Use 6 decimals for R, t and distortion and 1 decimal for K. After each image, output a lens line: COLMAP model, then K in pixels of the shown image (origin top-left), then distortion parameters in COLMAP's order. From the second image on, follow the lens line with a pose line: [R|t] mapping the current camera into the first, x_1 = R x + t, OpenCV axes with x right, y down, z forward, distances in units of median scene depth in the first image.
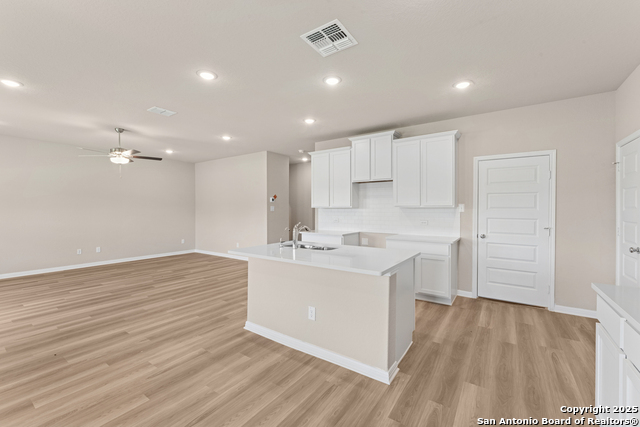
lens RADIAL K [[263.0, 0, 314.8], [0, 263.0, 214.7], [0, 0, 1]] dist [-0.005902, 0.000400]
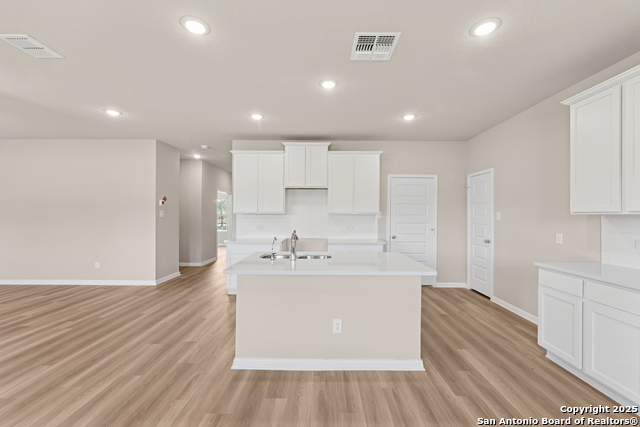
lens RADIAL K [[263.0, 0, 319.1], [0, 263.0, 214.5], [0, 0, 1]] dist [-0.005902, 0.000400]
pose [[0.822728, 0.006973, 0.568392, -0.488927], [0.006605, 0.999740, -0.021826, -0.001920], [-0.568397, 0.021711, 0.822468, 0.208065]]
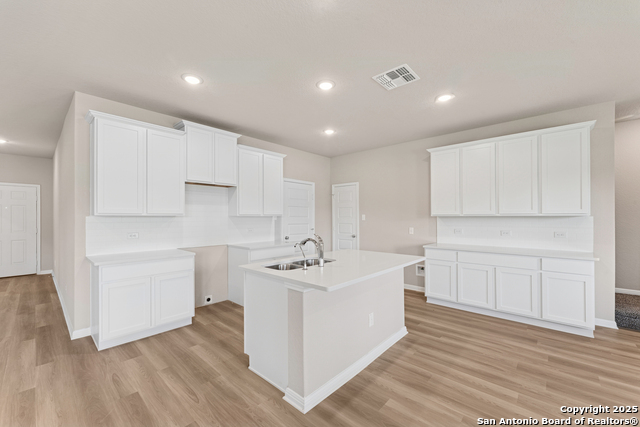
lens RADIAL K [[263.0, 0, 320.9], [0, 263.0, 213.6], [0, 0, 1]] dist [-0.005902, 0.000400]
pose [[0.122925, 0.016092, 0.992285, -0.853843], [0.023069, 0.999552, -0.019068, -0.015305], [-0.992148, 0.025235, 0.122499, 0.860277]]
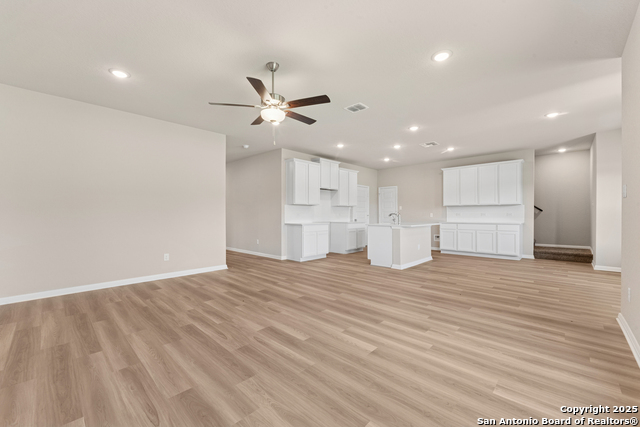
lens RADIAL K [[263.0, 0, 321.6], [0, 263.0, 212.0], [0, 0, 1]] dist [-0.005902, 0.000400]
pose [[0.150097, 0.010490, 0.988616, -2.075413], [0.023256, 0.999630, -0.014138, 0.051862], [-0.988398, 0.025113, 0.149797, 1.232628]]
